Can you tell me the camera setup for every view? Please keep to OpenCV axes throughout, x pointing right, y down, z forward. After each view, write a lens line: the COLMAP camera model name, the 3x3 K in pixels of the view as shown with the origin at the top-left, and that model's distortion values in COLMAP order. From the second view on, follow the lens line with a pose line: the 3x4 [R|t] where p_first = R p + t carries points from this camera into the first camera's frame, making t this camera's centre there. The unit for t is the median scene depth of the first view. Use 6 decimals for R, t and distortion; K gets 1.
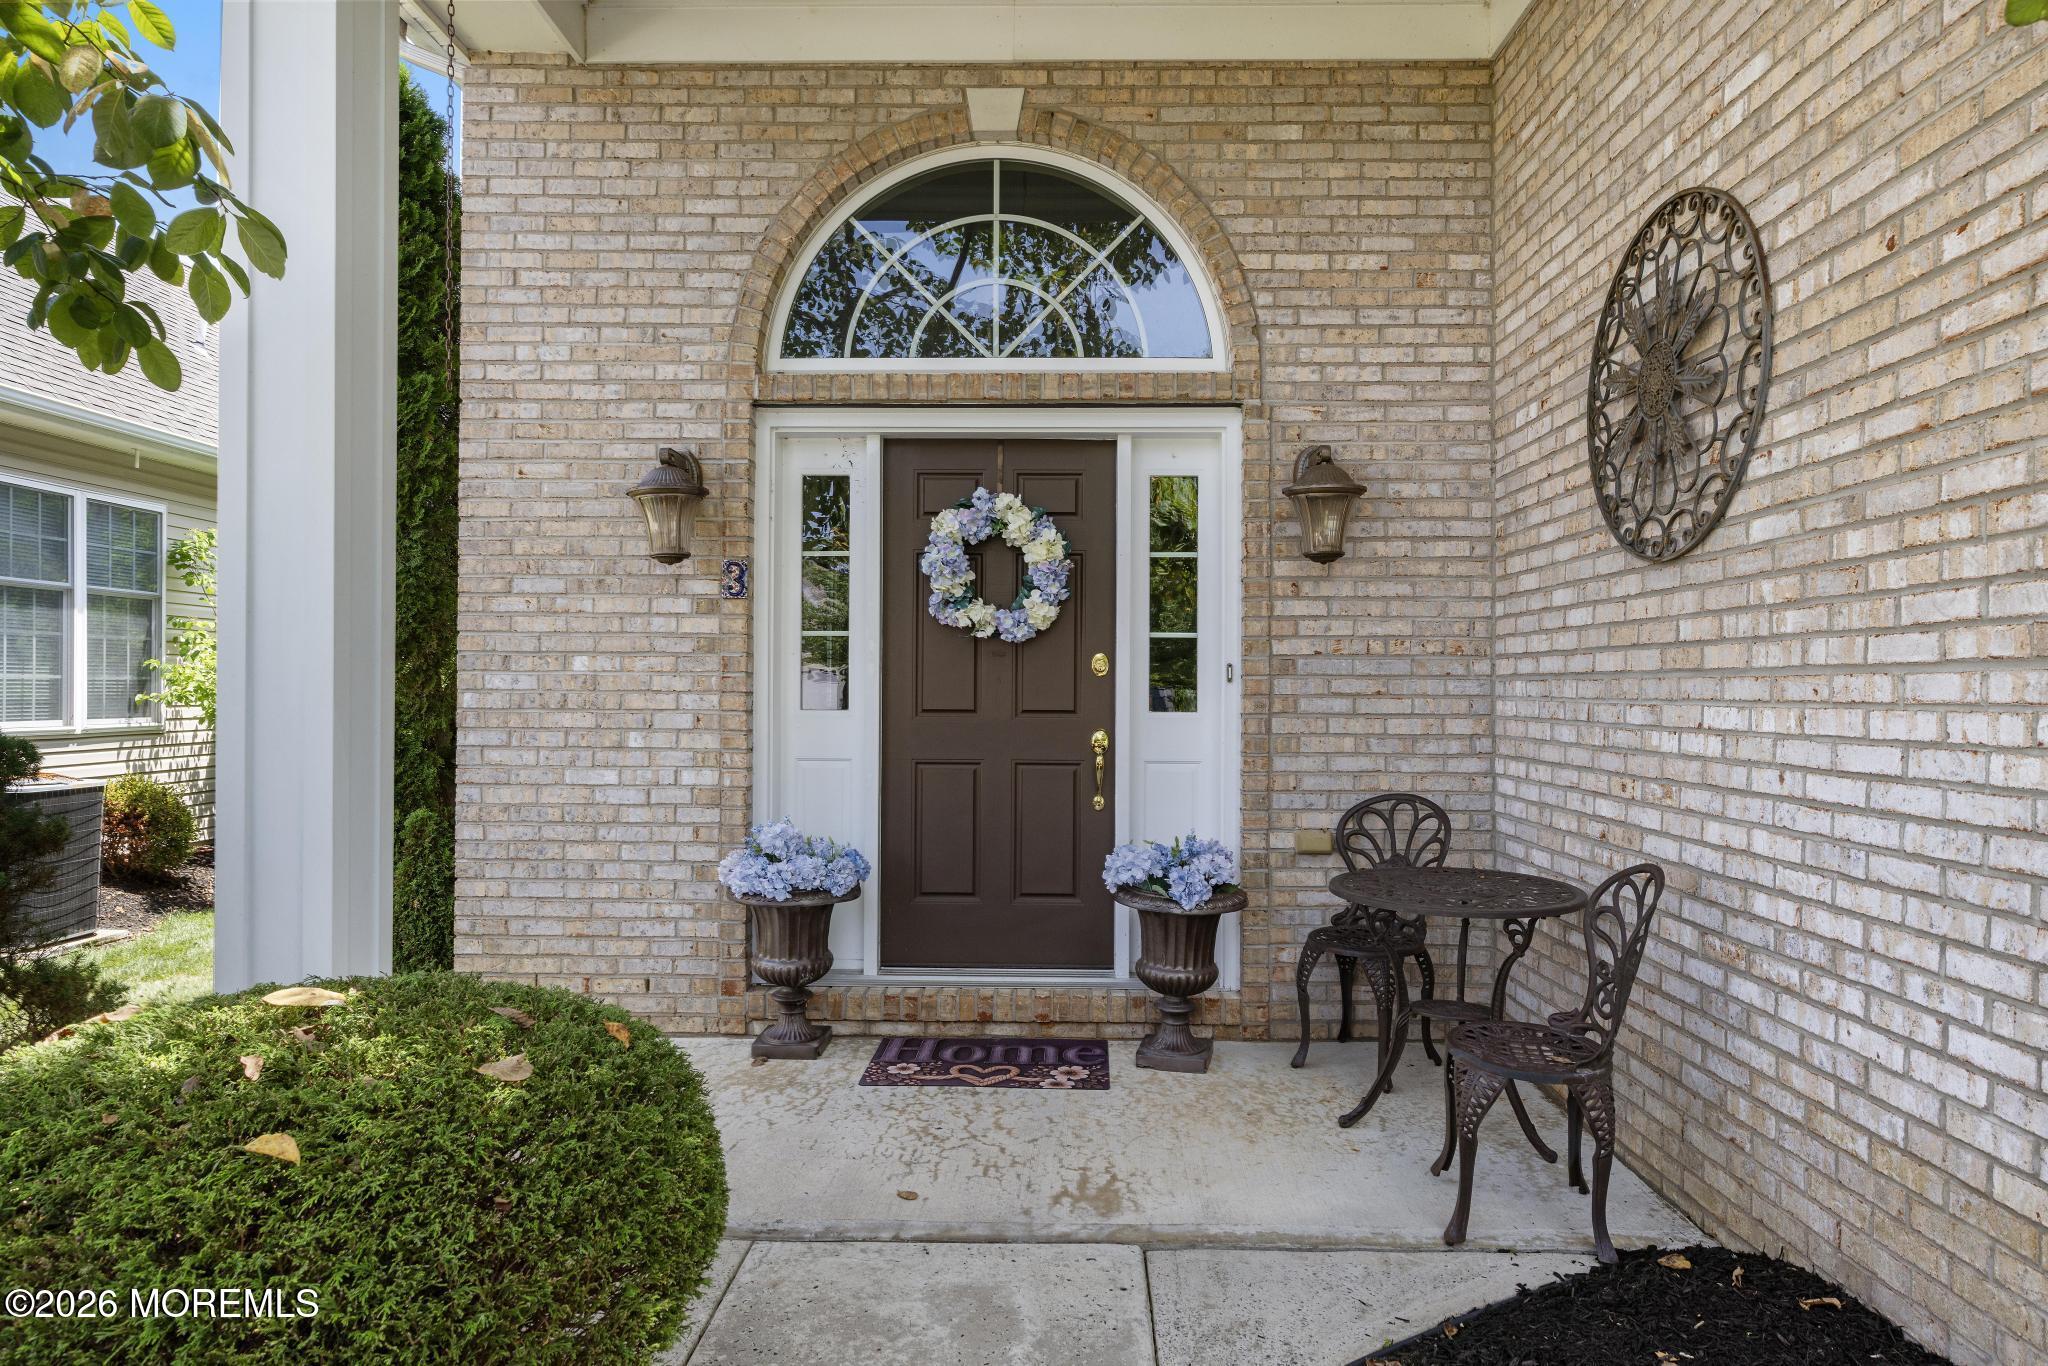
lens RADIAL K [[1289.3, 0, 1017.8], [0, 1289.3, 687.3], [0, 0, 1]] dist [-0.041955, 0.000244]
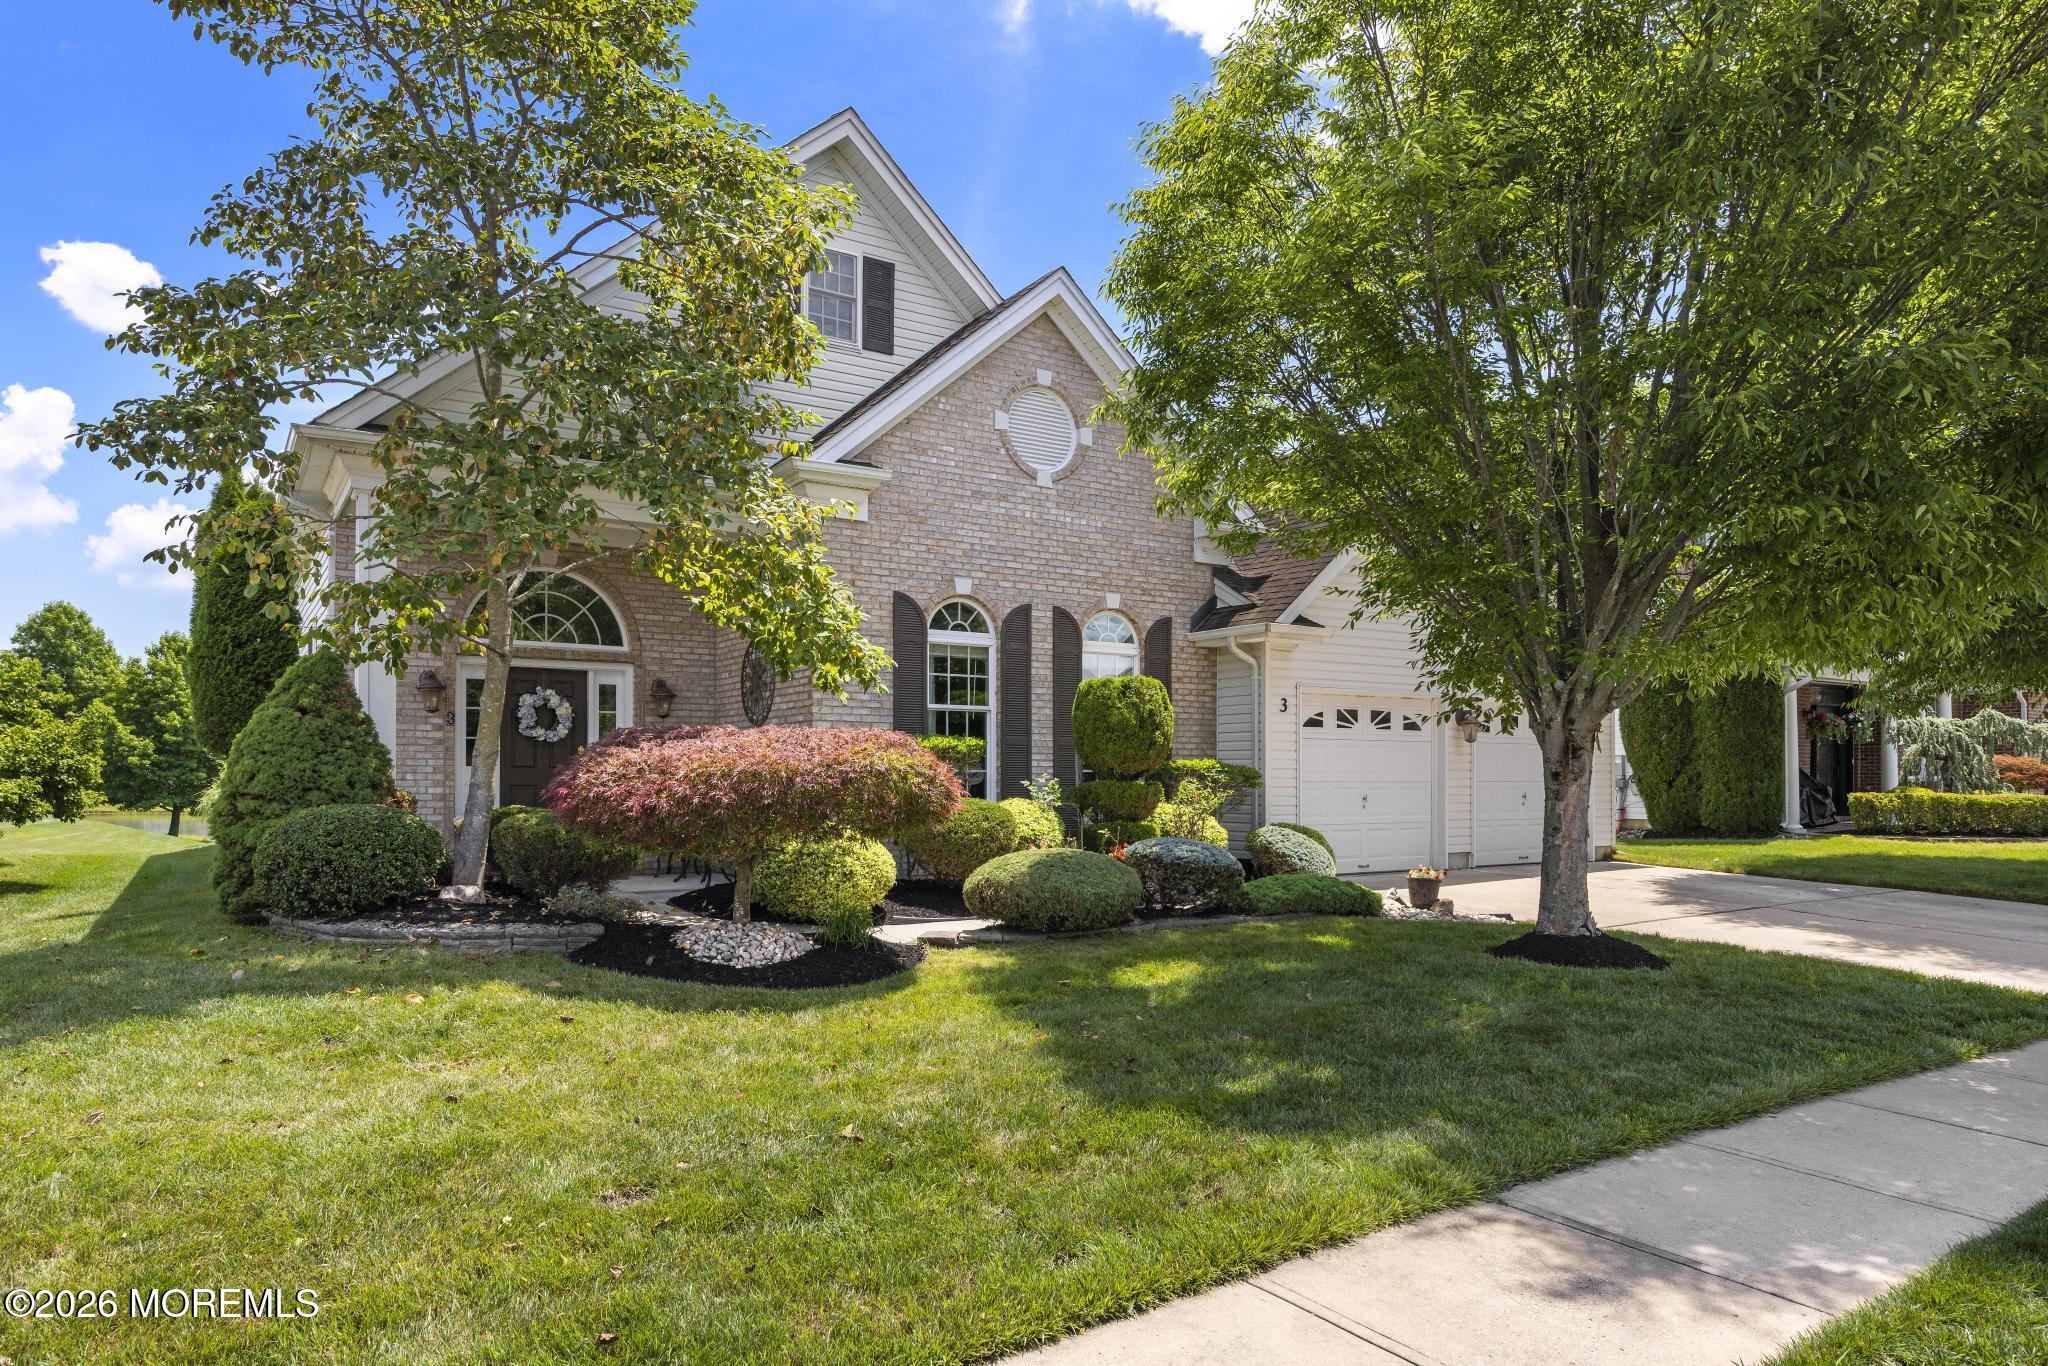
lens RADIAL K [[1289.3, 0, 1023.6], [0, 1289.3, 696.4], [0, 0, 1]] dist [-0.041955, 0.000244]
pose [[0.831195, 0.029269, 0.555210, -0.711249], [0.001810, 0.998466, -0.055347, 0.022890], [-0.555978, 0.047009, 0.829867, -1.929936]]
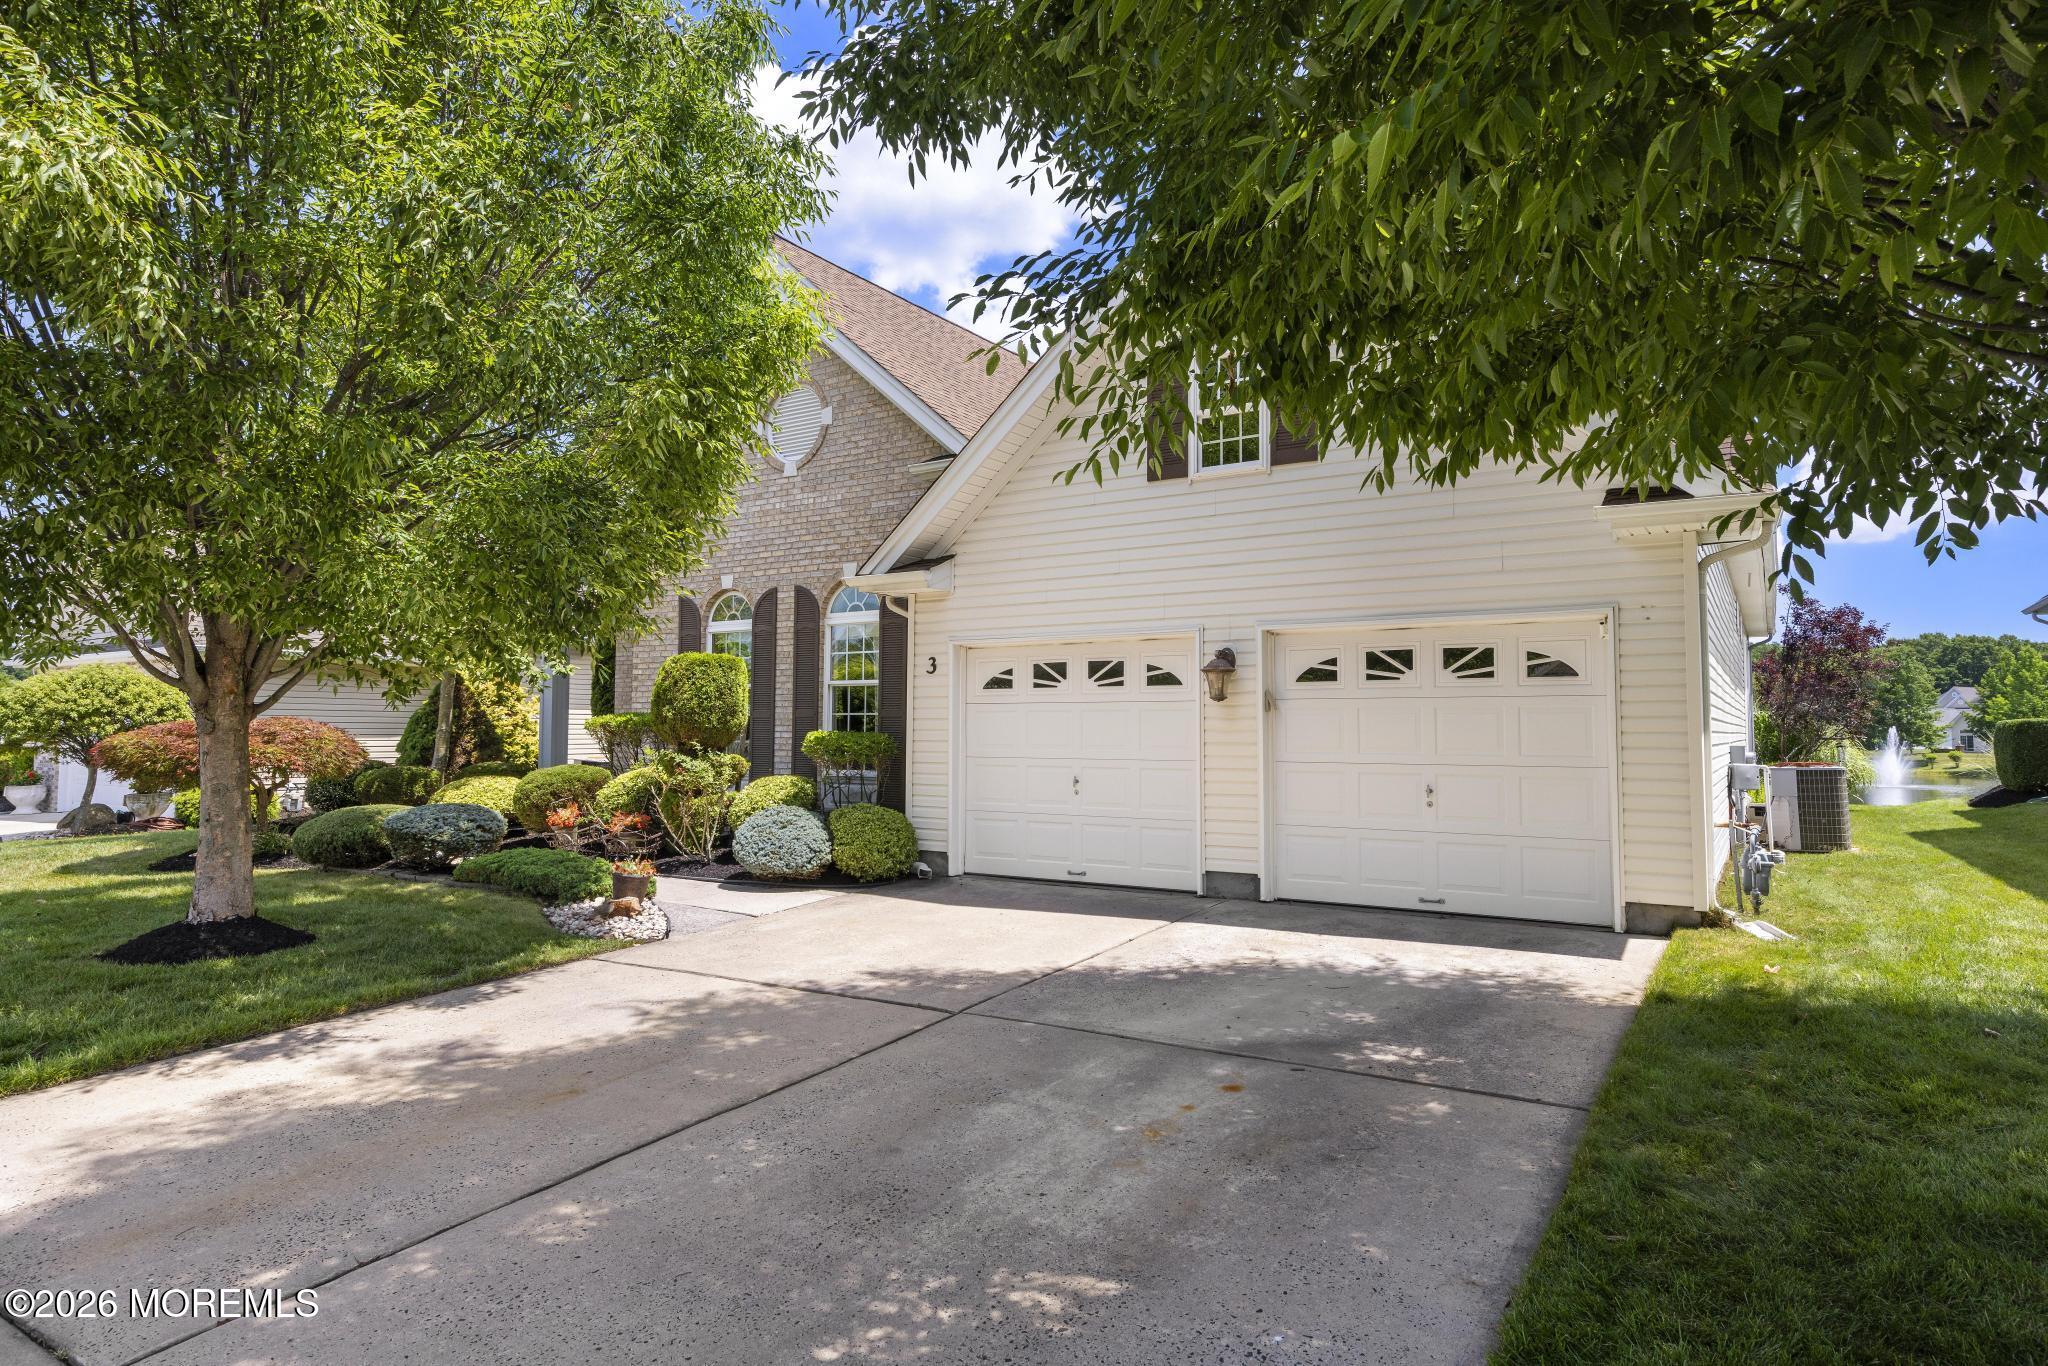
lens RADIAL K [[1182.7, 0, 1027.2], [0, 1182.7, 665.0], [0, 0, 1]] dist [0.010192, 0.000862]
pose [[0.842017, -0.035695, -0.538268, 2.841361], [0.008070, 0.998530, -0.053593, 0.003634], [0.539390, 0.040782, 0.841068, -1.636735]]
